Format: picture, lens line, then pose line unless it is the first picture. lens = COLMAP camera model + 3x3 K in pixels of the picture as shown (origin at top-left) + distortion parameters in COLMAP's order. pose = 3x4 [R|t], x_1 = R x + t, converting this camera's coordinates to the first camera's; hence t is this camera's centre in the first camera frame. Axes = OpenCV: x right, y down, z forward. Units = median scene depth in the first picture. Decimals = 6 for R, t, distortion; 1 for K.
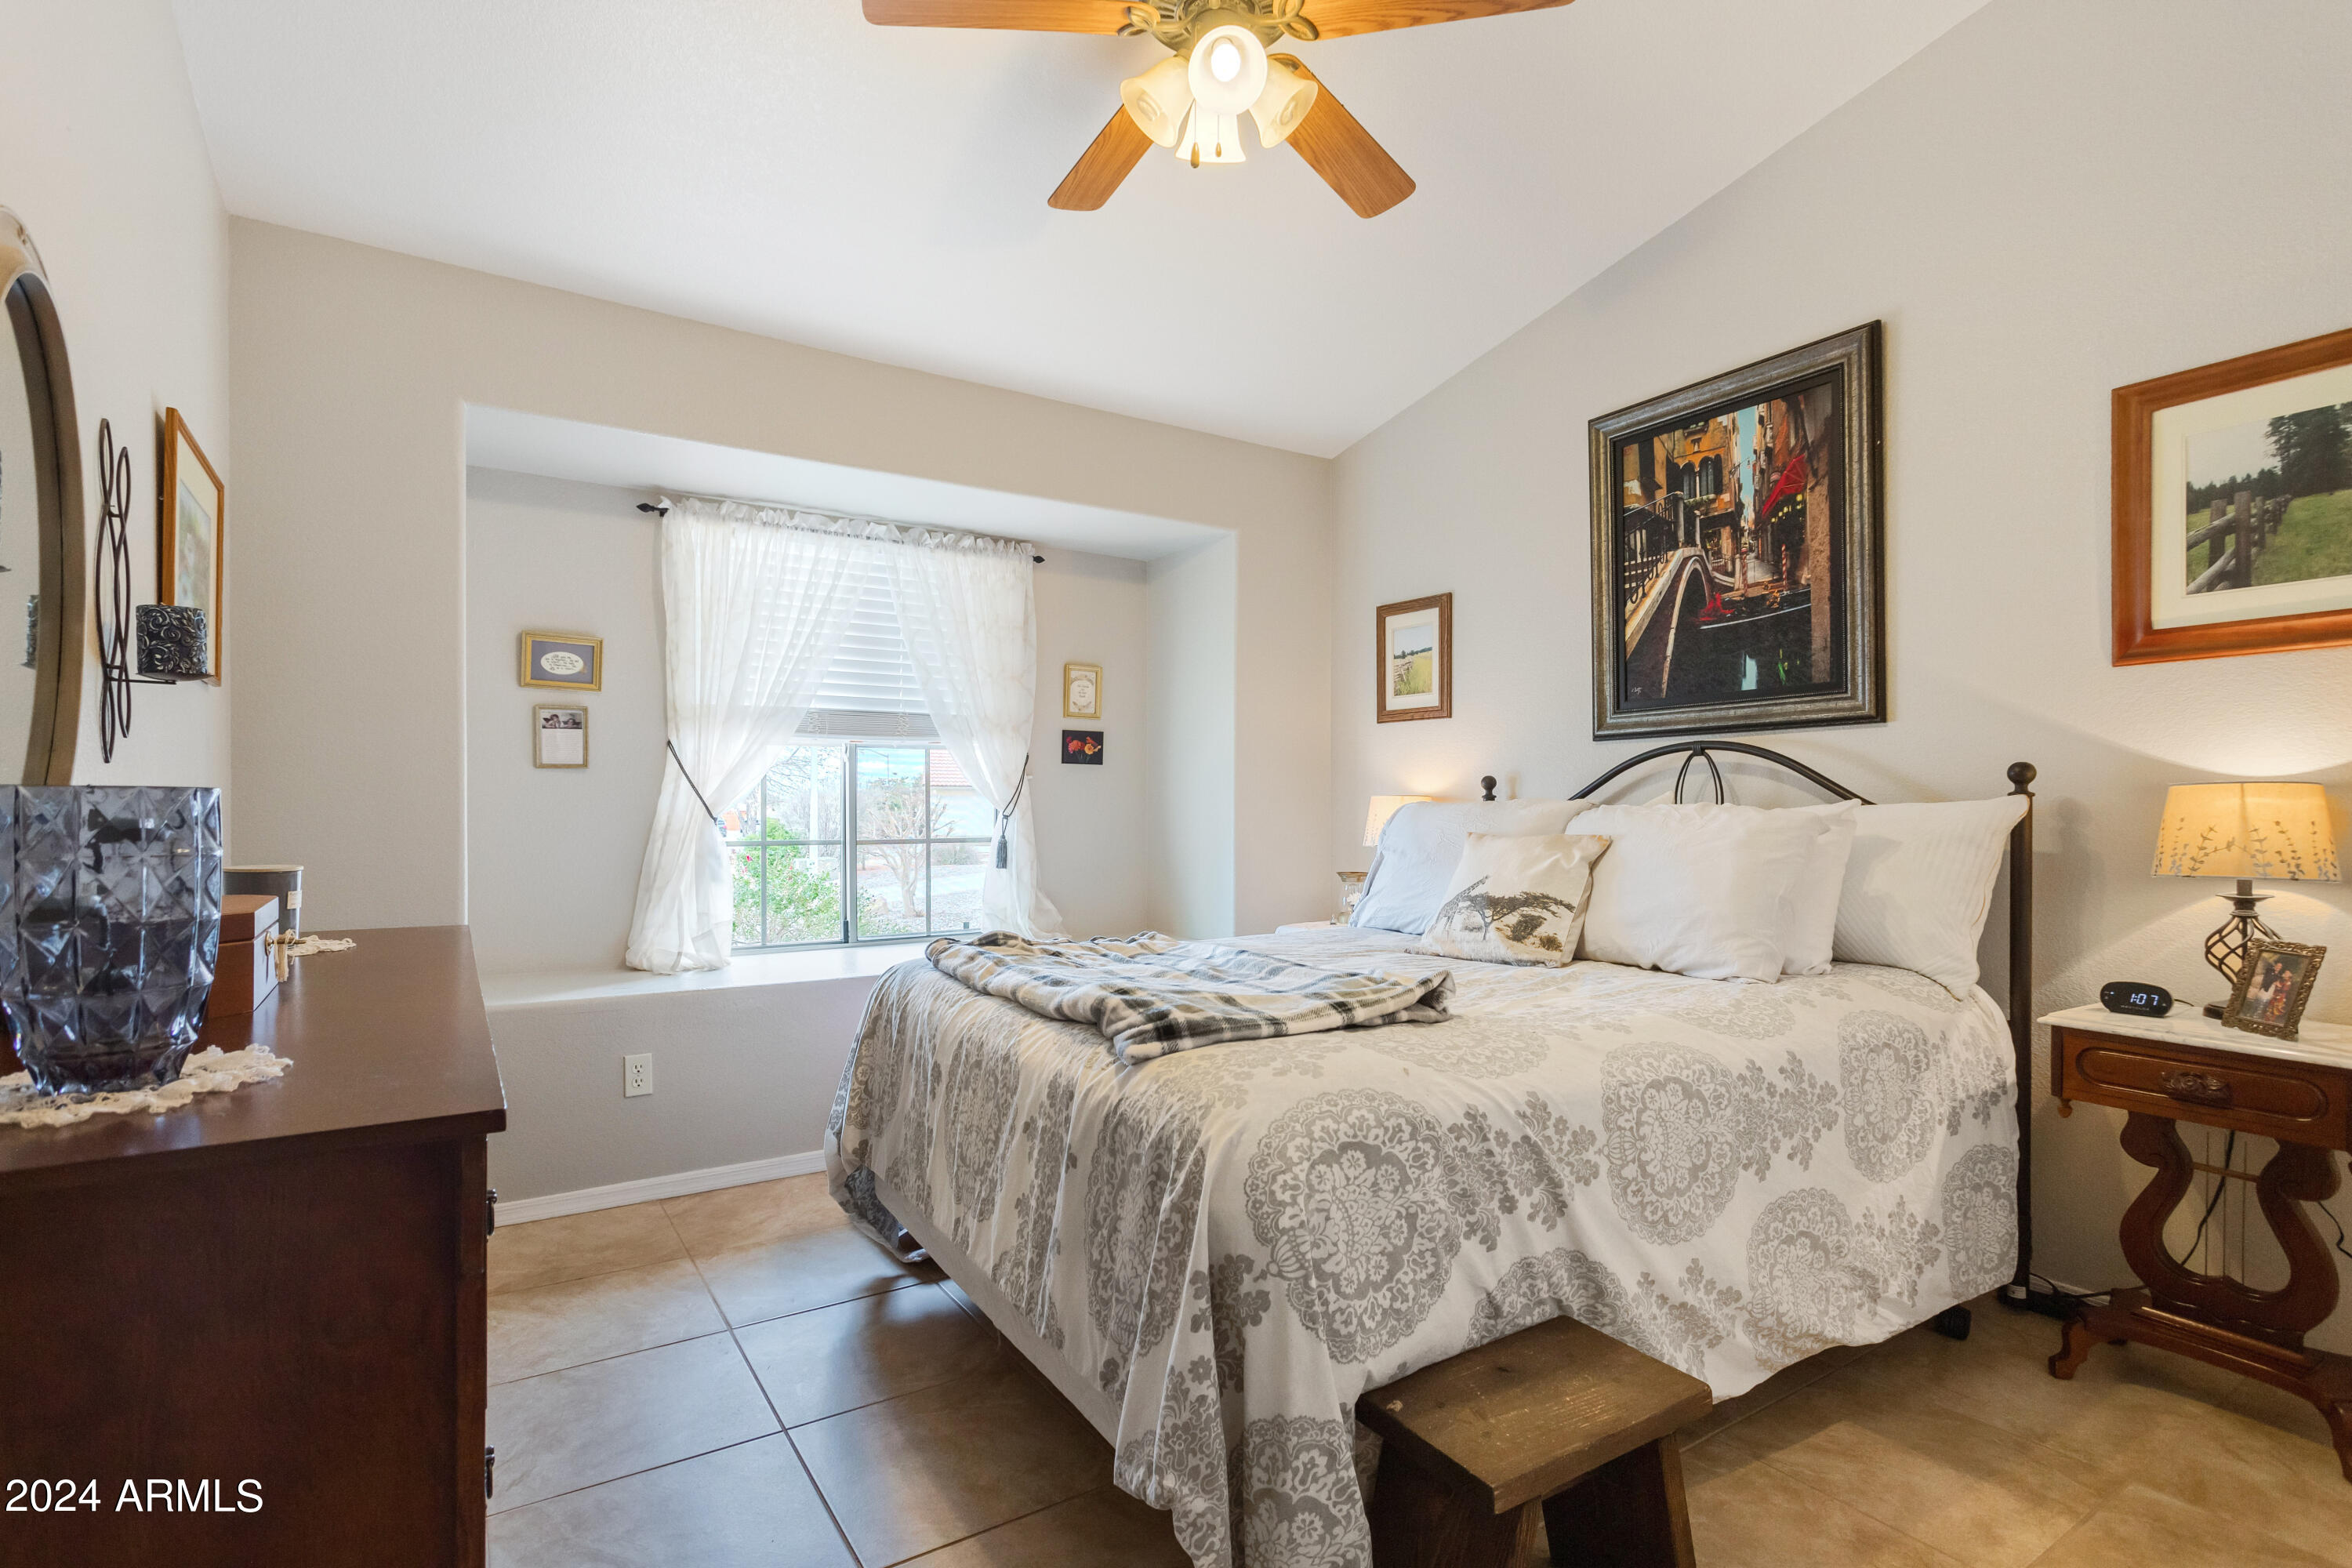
lens RADIAL K [[1122.9, 0, 1179.6], [0, 1122.9, 801.4], [0, 0, 1]] dist [-0.004338, 0.001983]
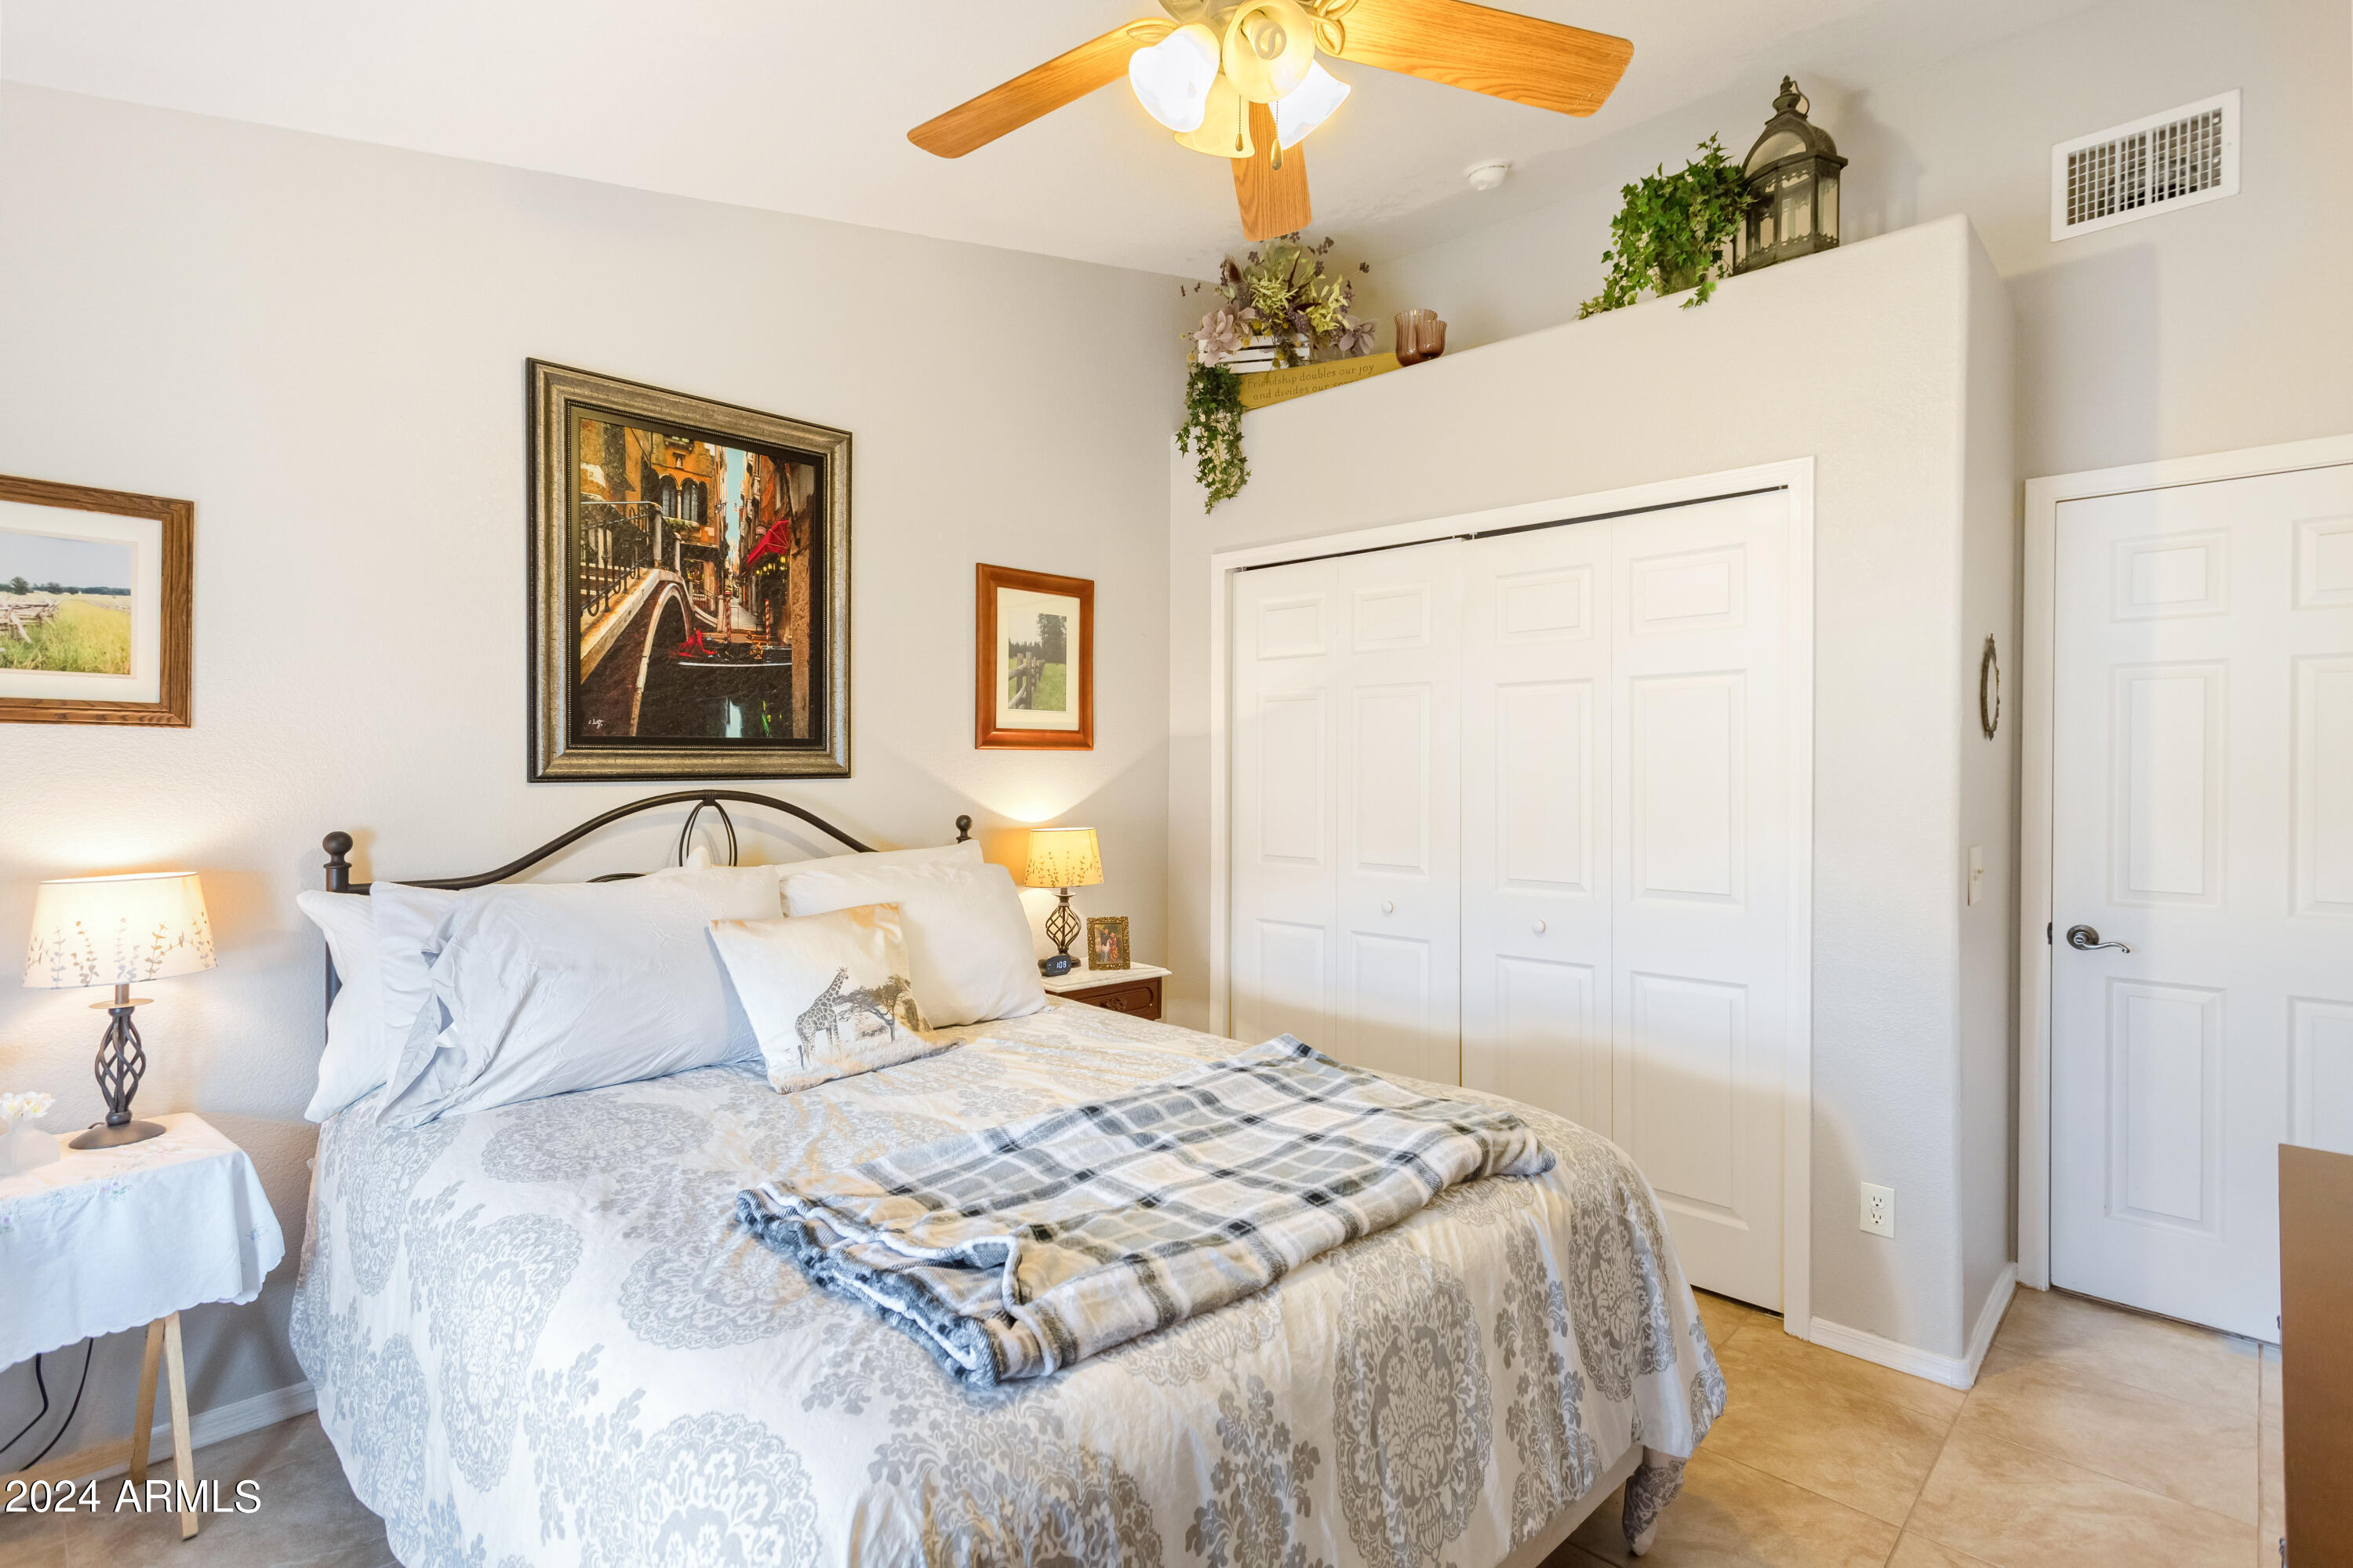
lens RADIAL K [[1123.4, 0, 1180.7], [0, 1123.4, 773.2], [0, 0, 1]] dist [-0.004338, 0.001983]
pose [[-0.220695, -0.004095, 0.975334, -0.530068], [-0.009766, 0.999950, 0.001988, -0.073824], [-0.975294, -0.009087, -0.220724, 0.830919]]
